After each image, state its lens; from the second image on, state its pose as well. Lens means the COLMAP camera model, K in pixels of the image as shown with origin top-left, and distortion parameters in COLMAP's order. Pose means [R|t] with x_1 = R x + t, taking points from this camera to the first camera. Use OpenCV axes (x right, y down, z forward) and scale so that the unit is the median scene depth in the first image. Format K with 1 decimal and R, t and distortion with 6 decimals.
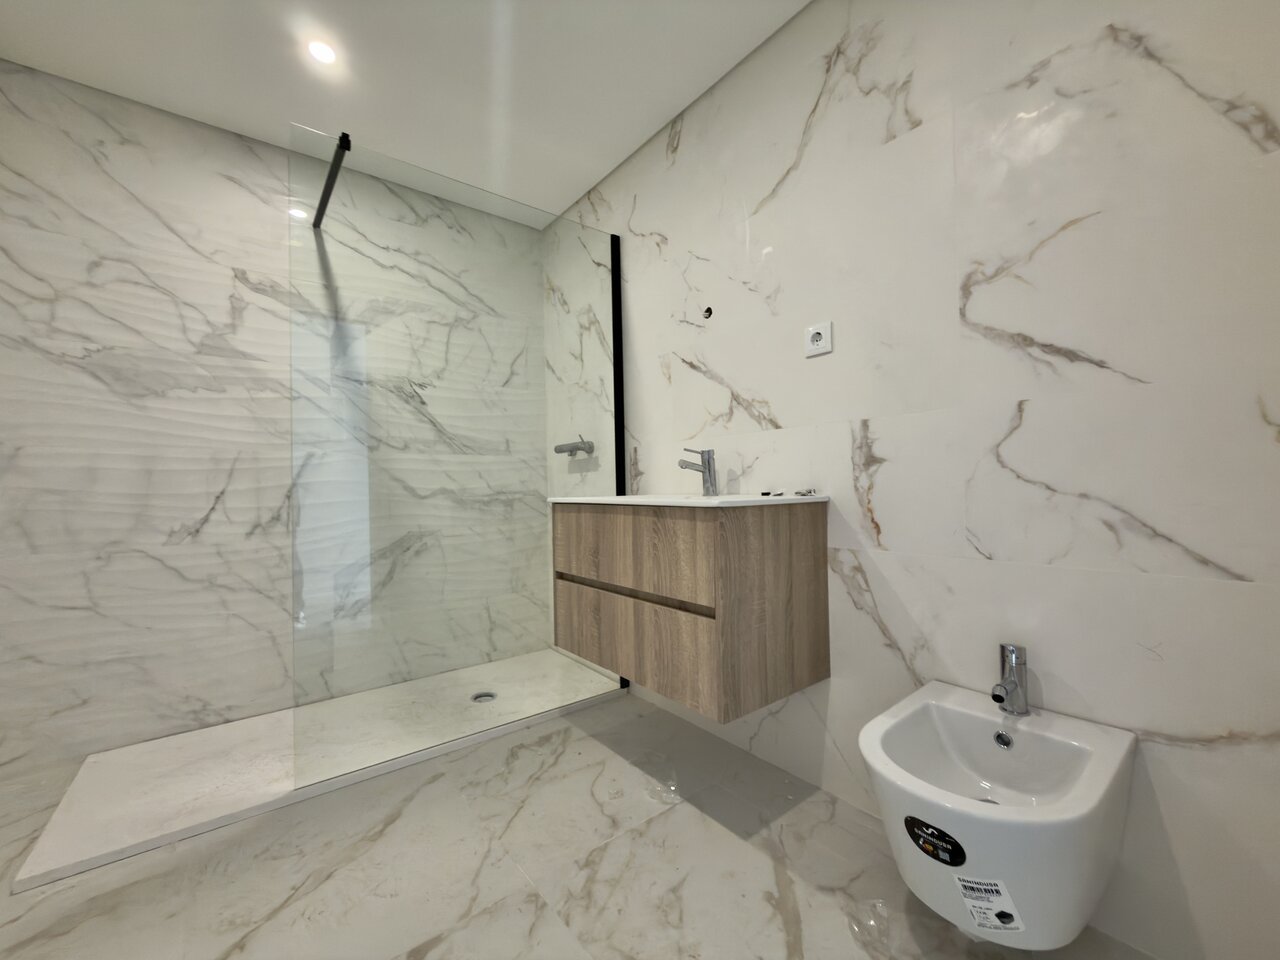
lens RADIAL K [[509.2, 0, 638.2], [0, 509.2, 487.5], [0, 0, 1]] dist [0.000681, -0.000105]
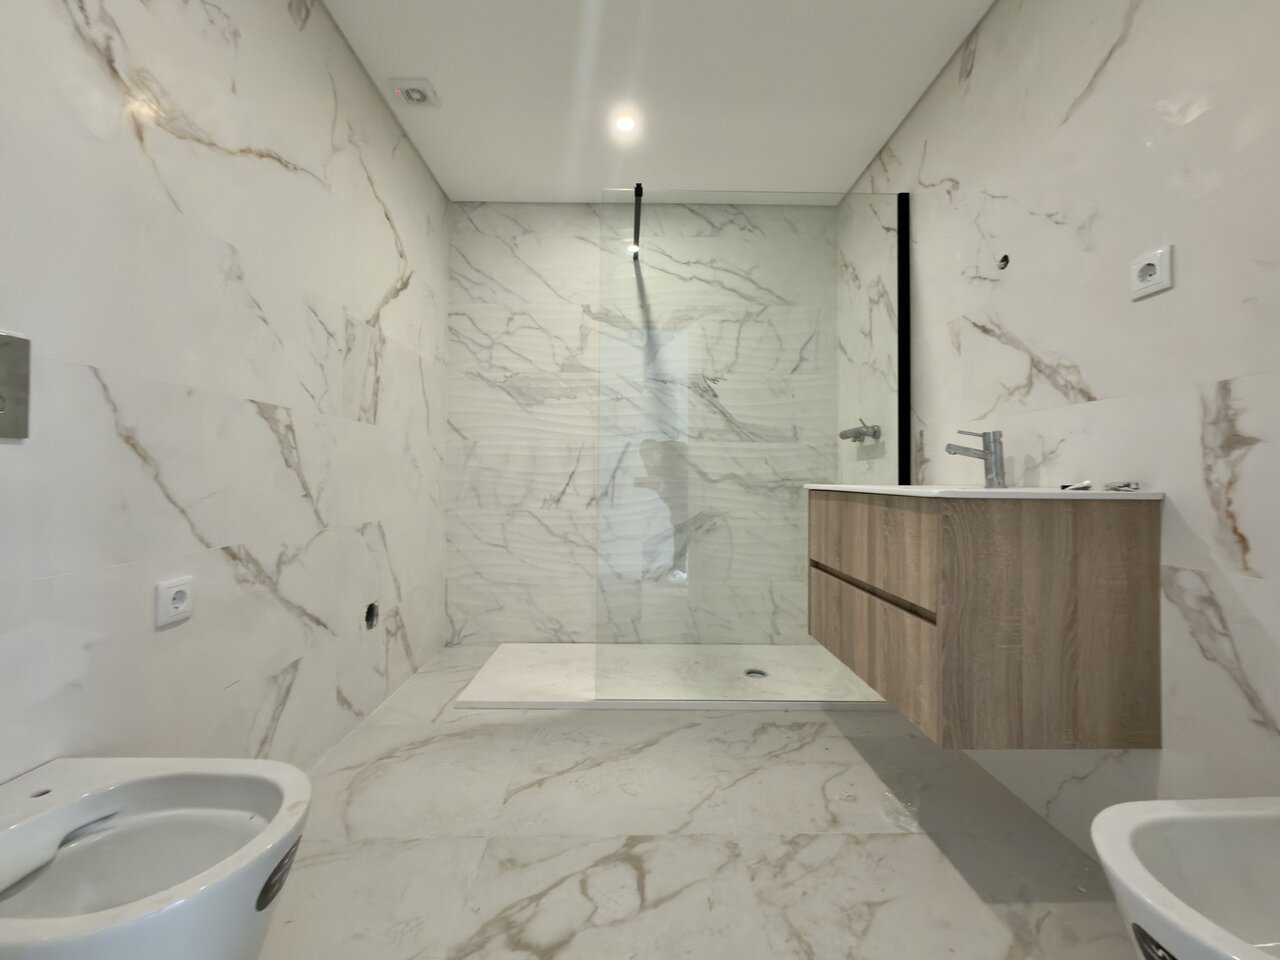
lens RADIAL K [[531.9, 0, 640.0], [0, 531.9, 480.0], [0, 0, 1]] dist [0.000661, -0.000147]
pose [[0.797804, 0.028219, -0.602256, 0.190309], [-0.024782, 0.999595, 0.014008, 0.005579], [0.602407, 0.003750, 0.798180, -0.022167]]
